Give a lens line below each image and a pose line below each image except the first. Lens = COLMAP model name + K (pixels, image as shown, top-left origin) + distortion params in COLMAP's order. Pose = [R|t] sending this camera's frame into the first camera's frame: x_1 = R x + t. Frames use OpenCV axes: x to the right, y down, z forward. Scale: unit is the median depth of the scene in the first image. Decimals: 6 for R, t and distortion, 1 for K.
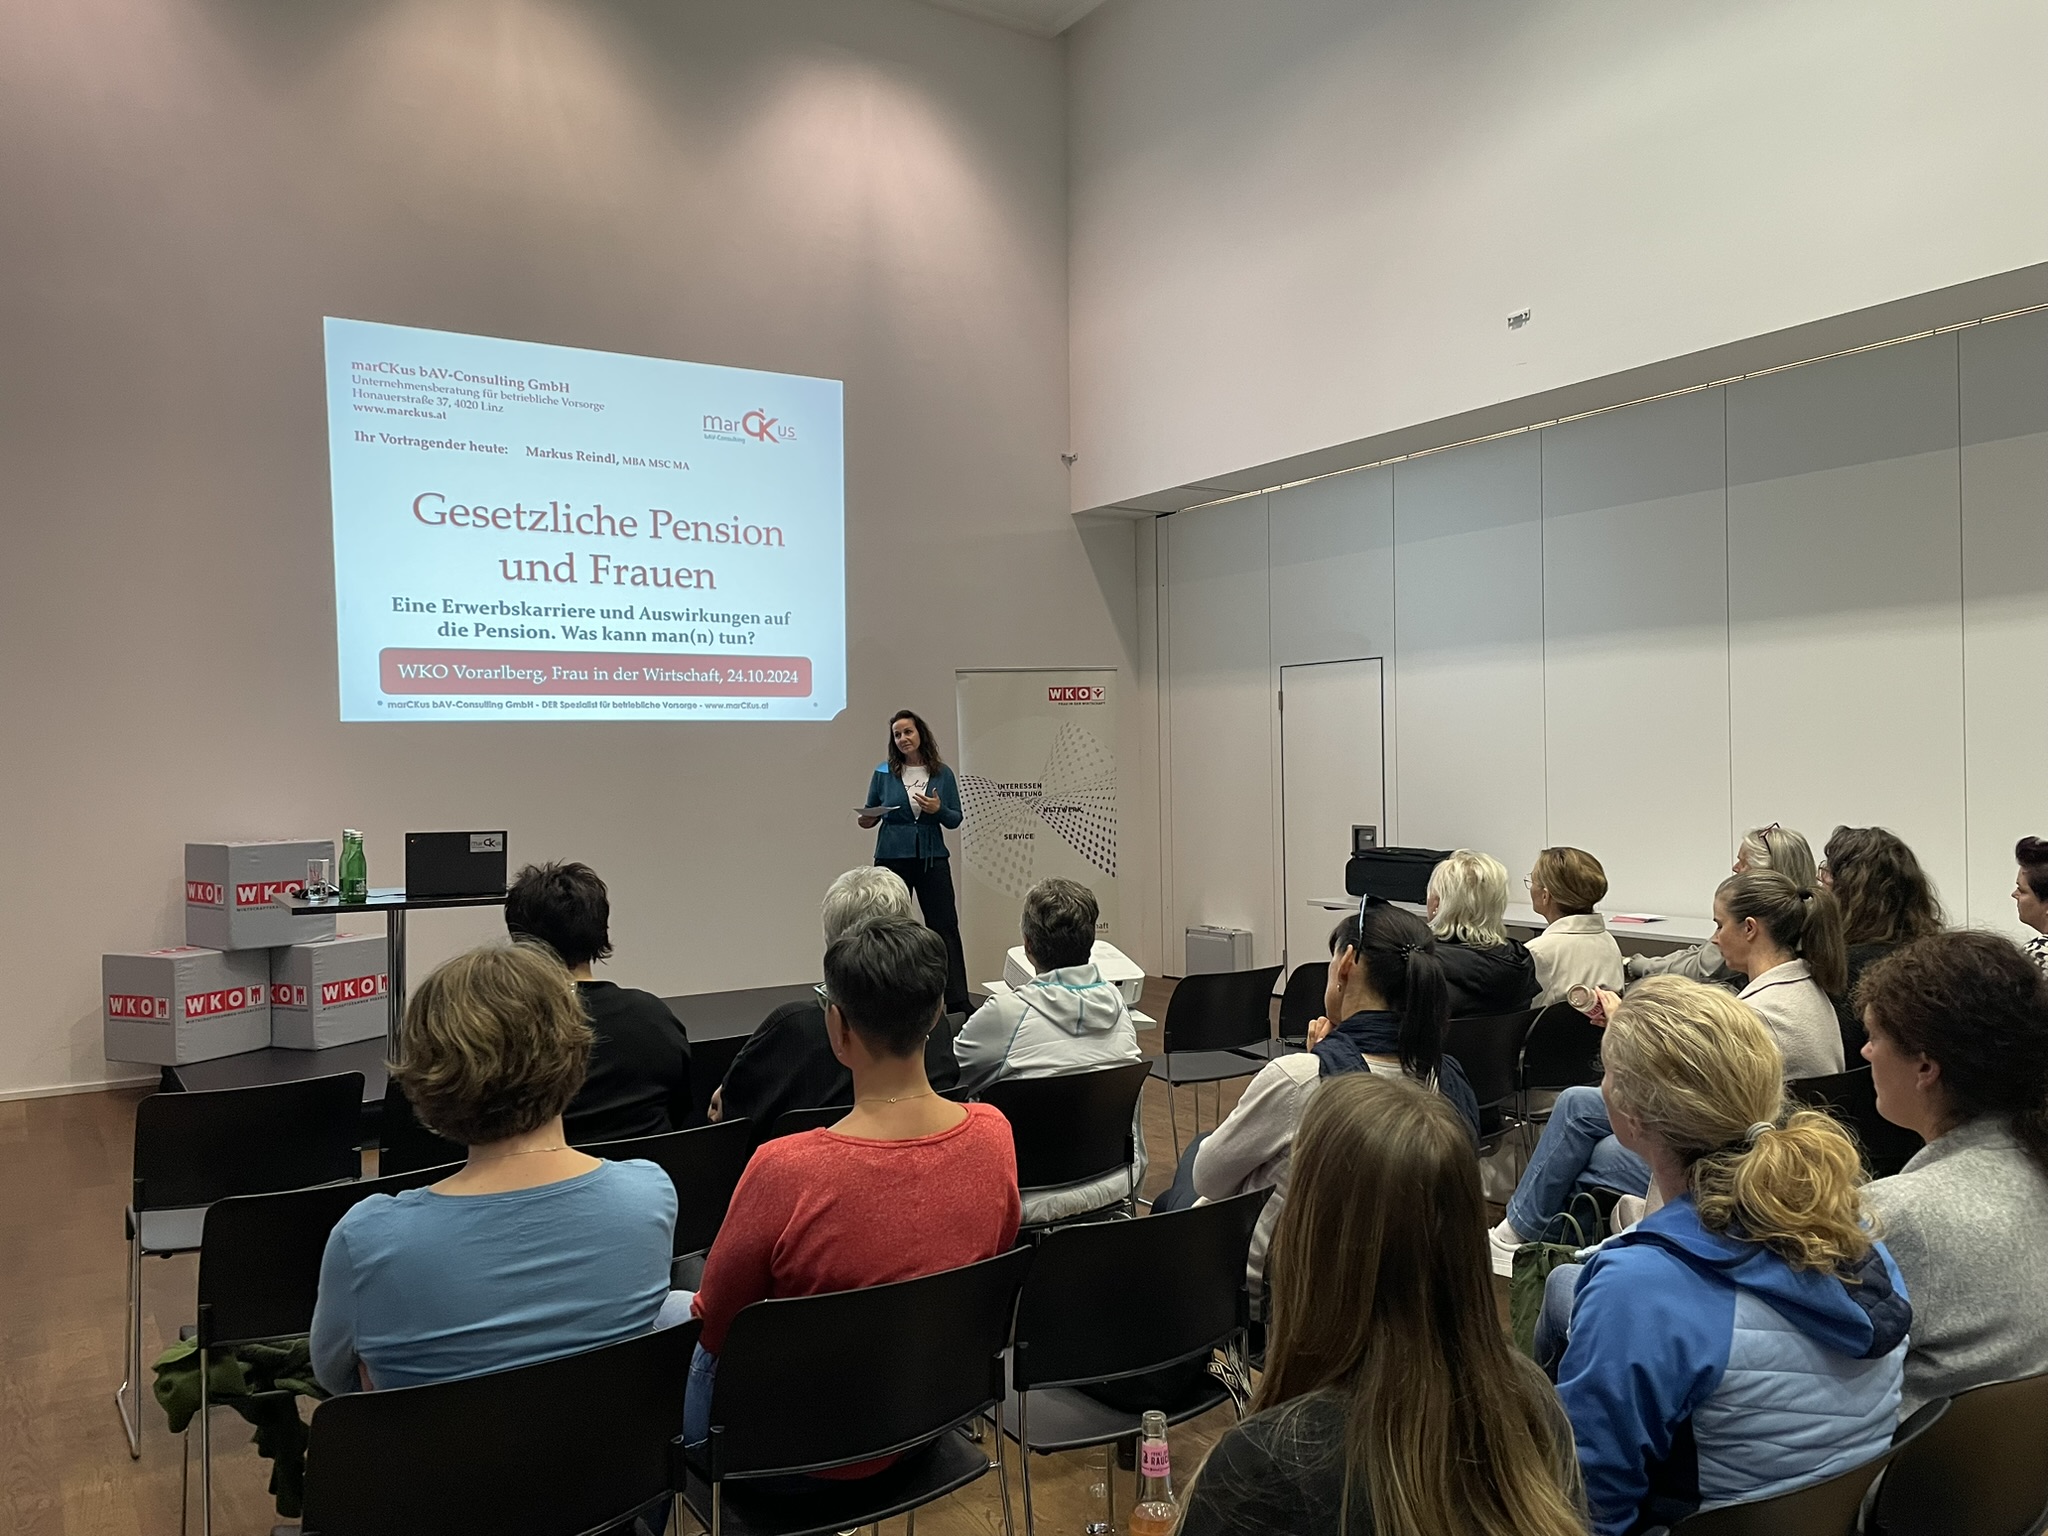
lens RADIAL K [[1550.6, 0, 1055.4], [0, 1550.6, 773.6], [0, 0, 1]] dist [0.087234, -0.102819]
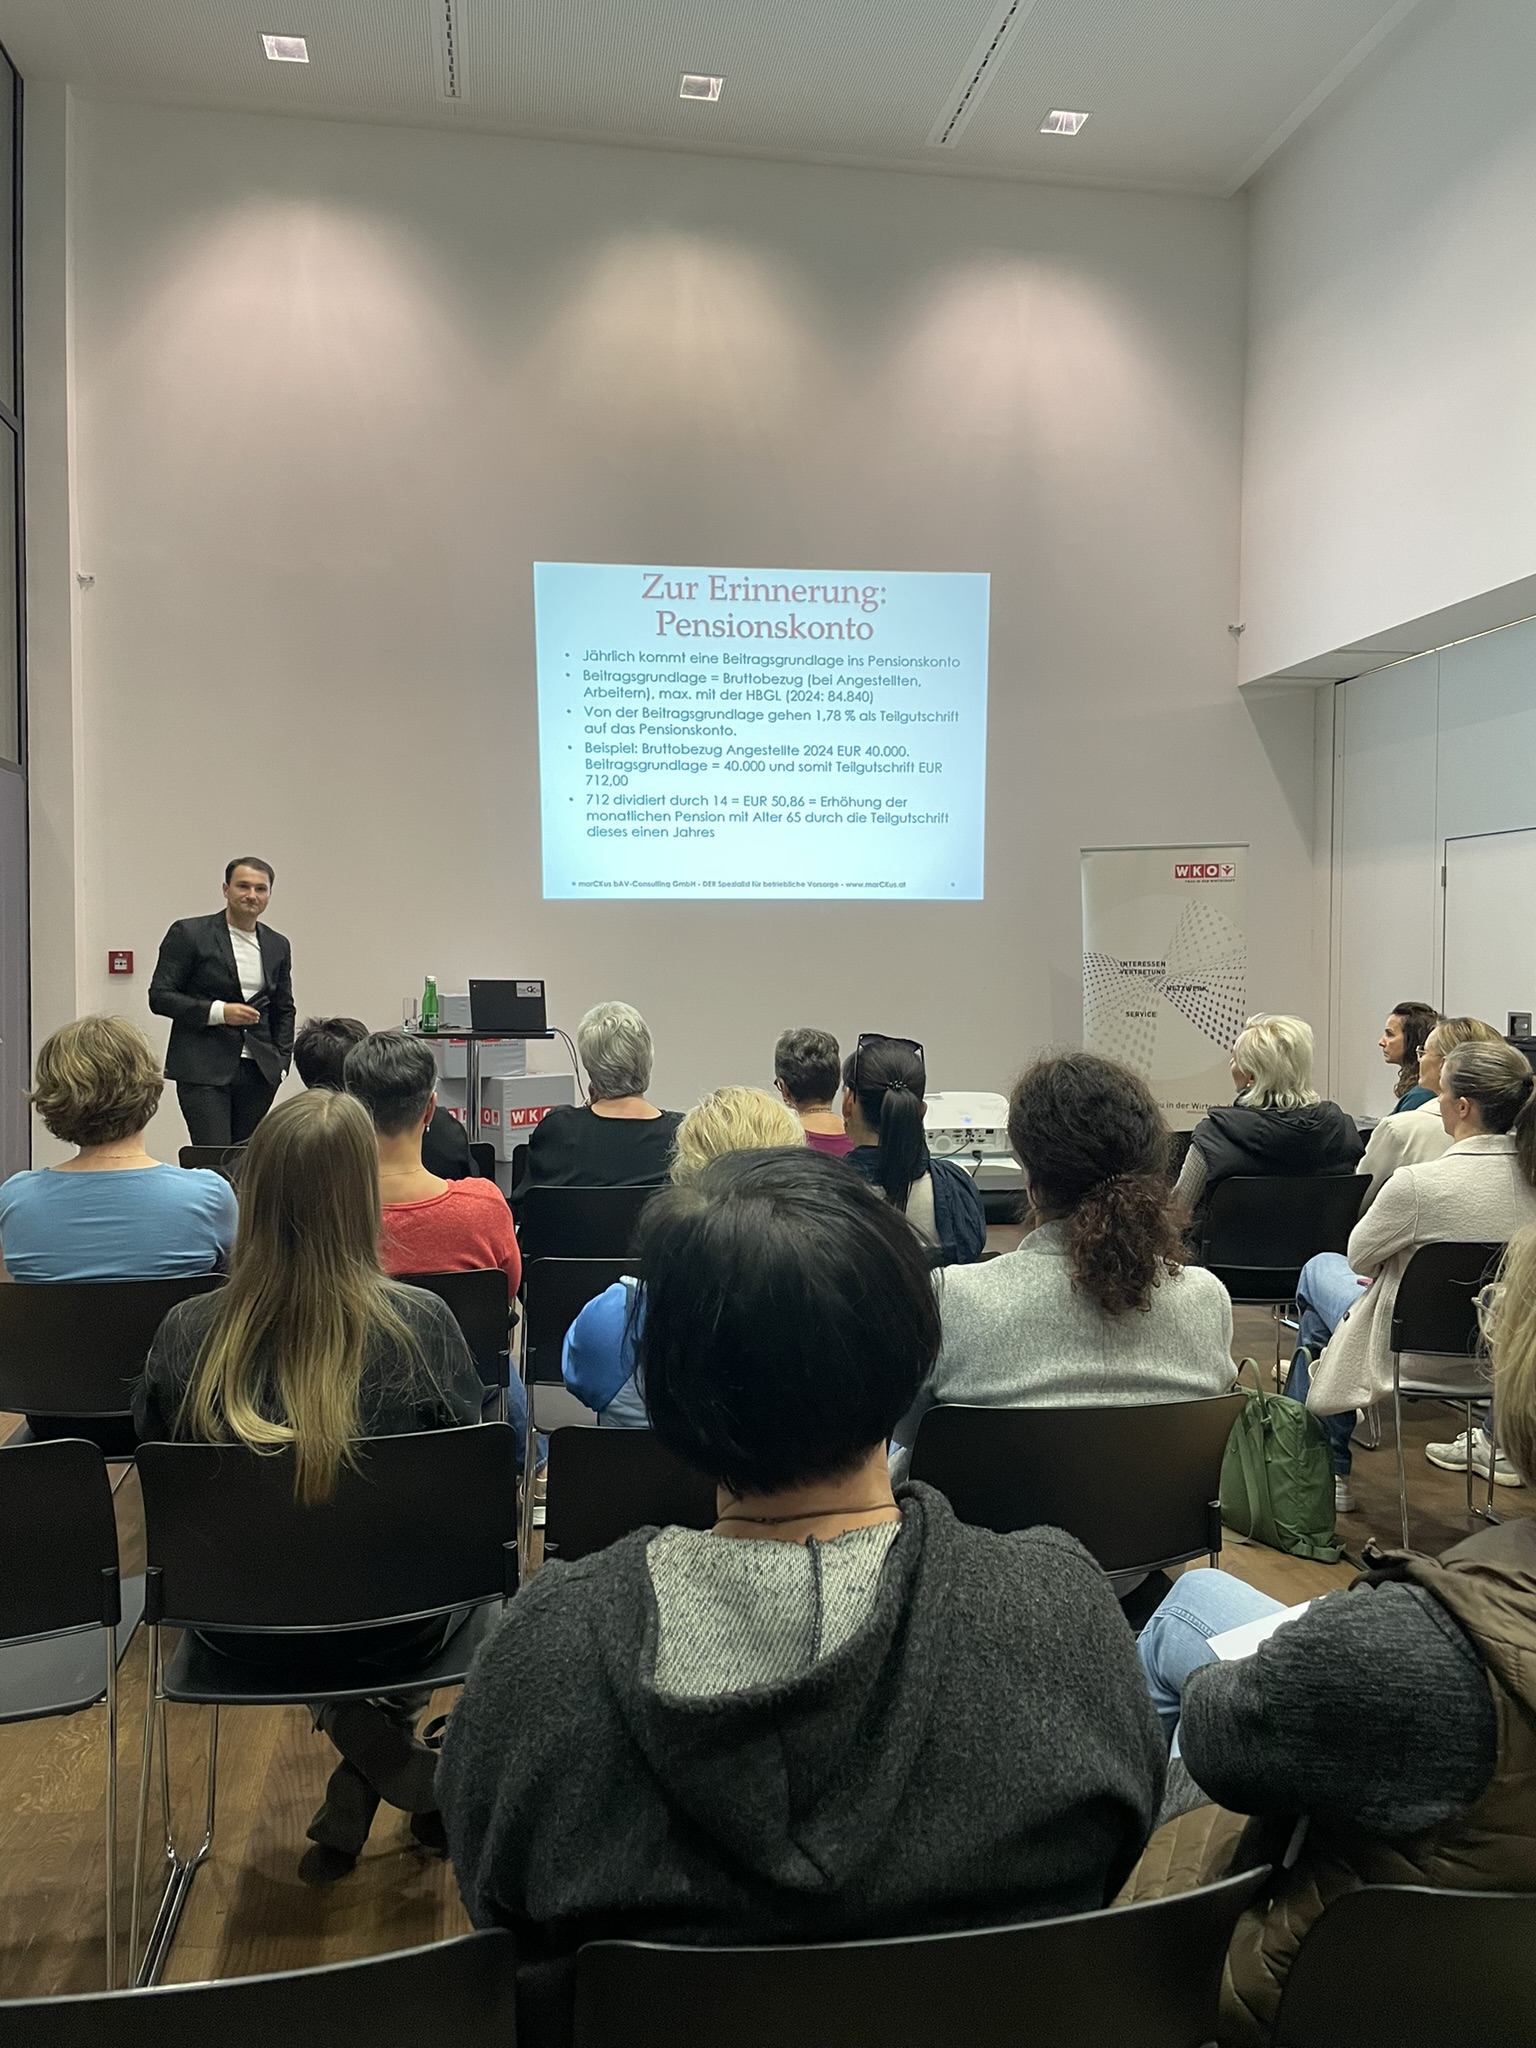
lens RADIAL K [[1547.8, 0, 764.5], [0, 1547.8, 1009.2], [0, 0, 1]] dist [0.110144, -0.151426]
pose [[0.908407, 0.029475, -0.417047, 0.186116], [-0.017608, 0.999324, 0.032274, 0.009610], [0.417716, -0.021975, 0.908312, -0.020987]]
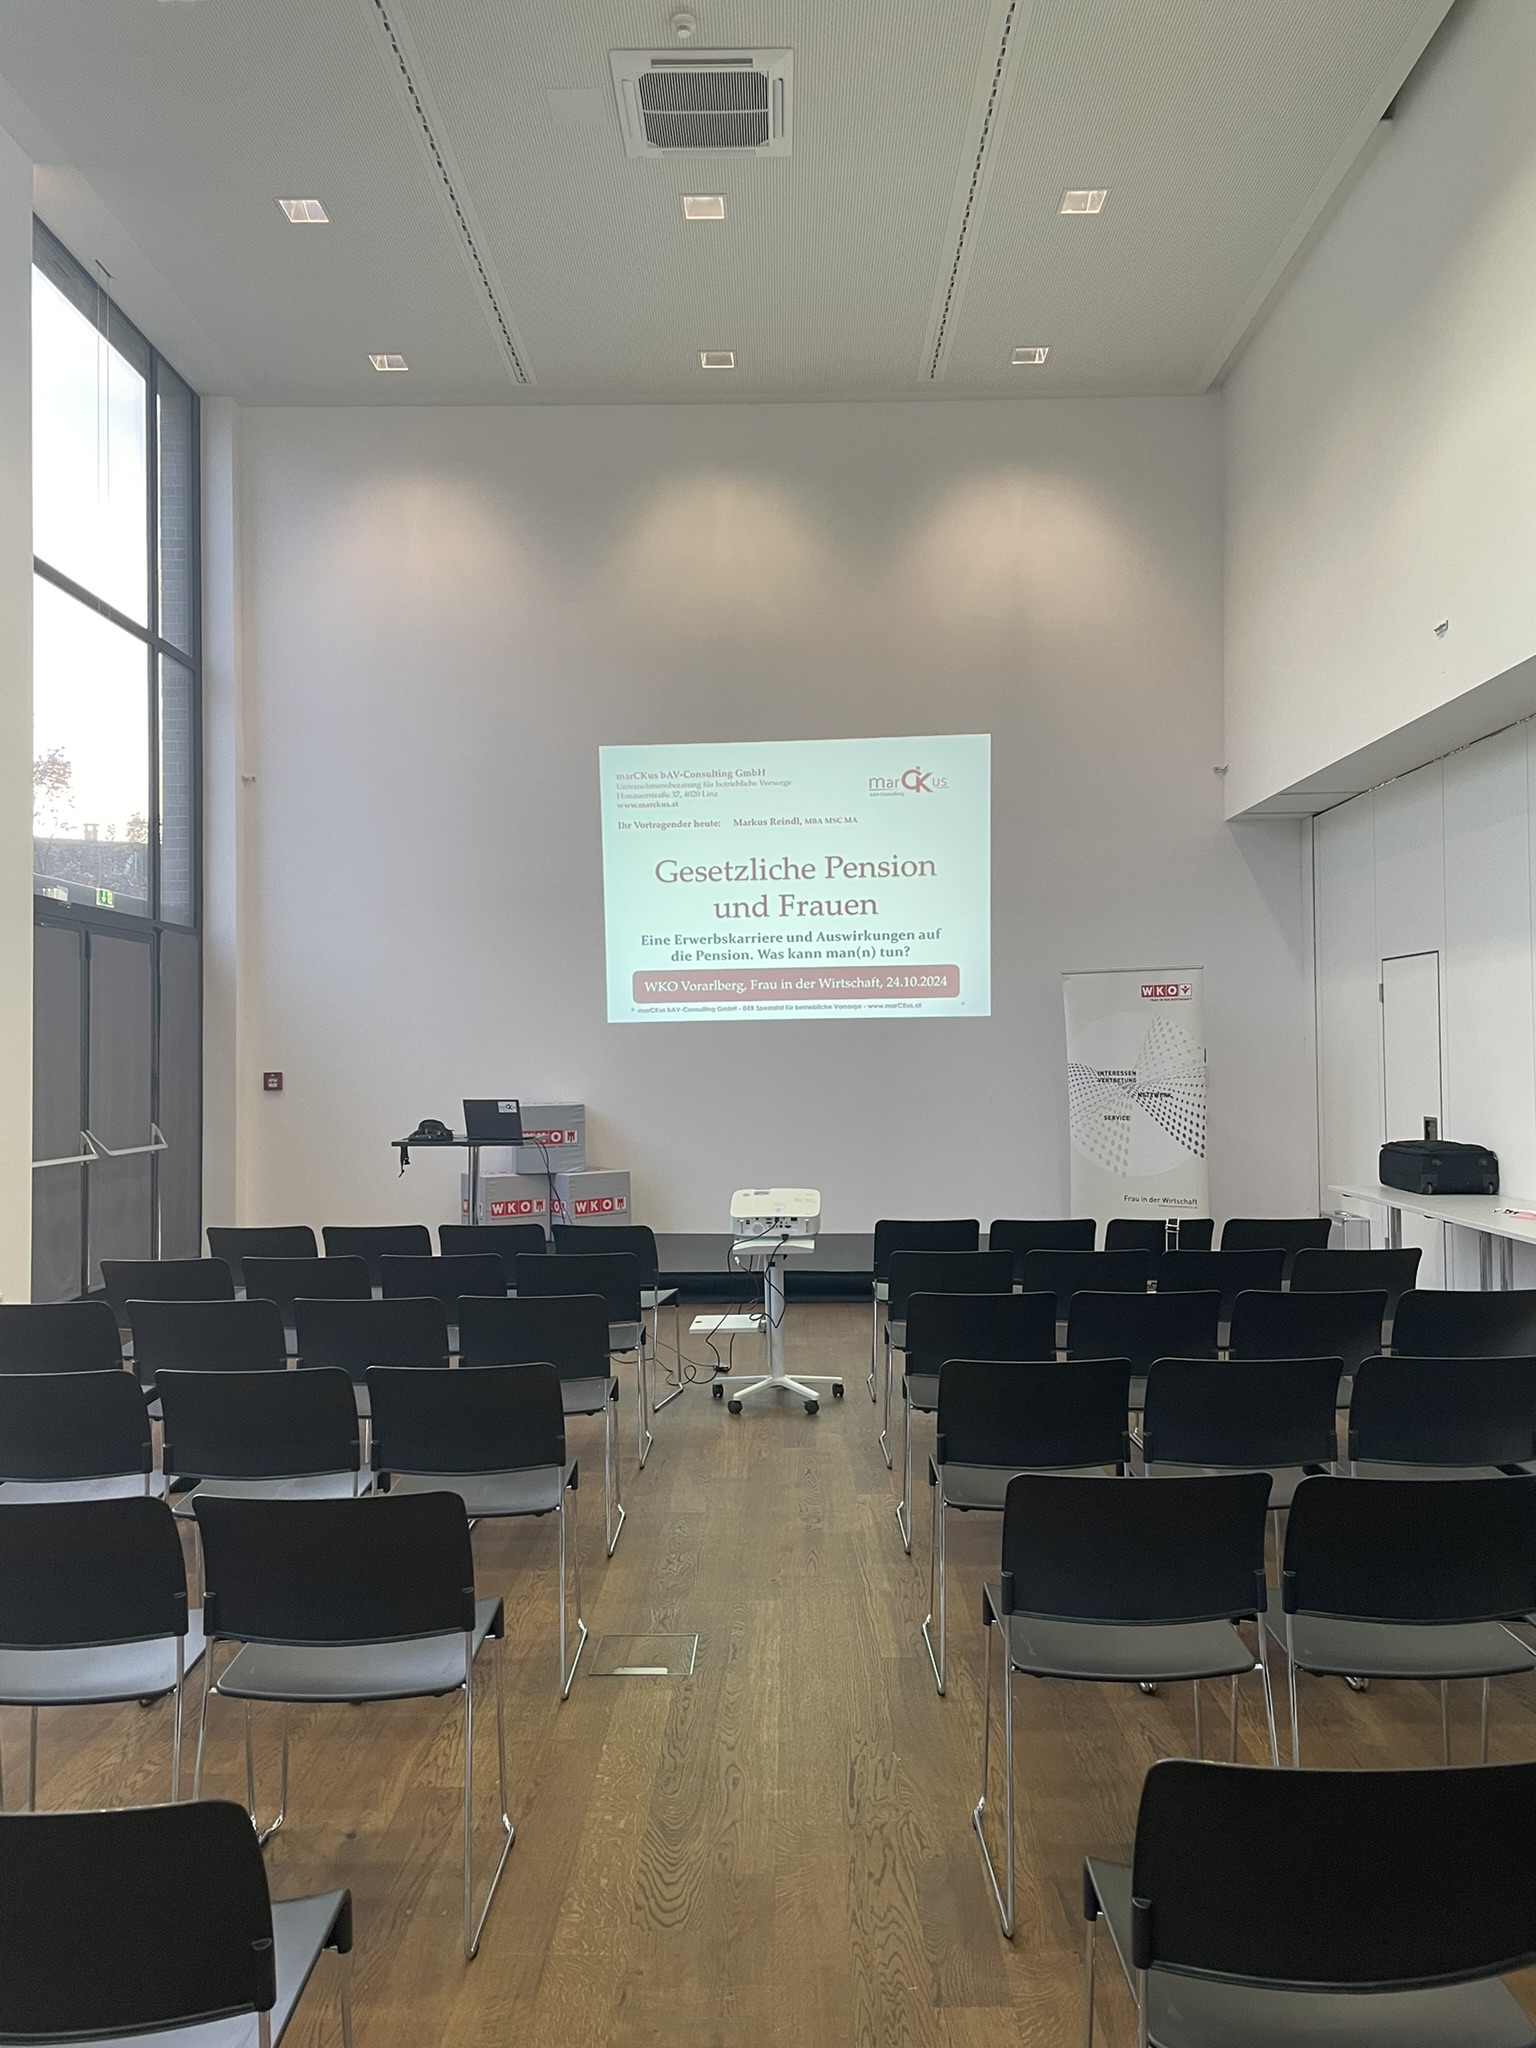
lens RADIAL K [[1541.2, 0, 768.0], [0, 1541.2, 1024.0], [0, 0, 1]] dist [0.118044, -0.188122]
pose [[0.821167, -0.004832, -0.570668, 0.437519], [-0.004460, 0.999879, -0.014885, -0.010531], [0.570671, 0.014769, 0.821046, -0.079898]]
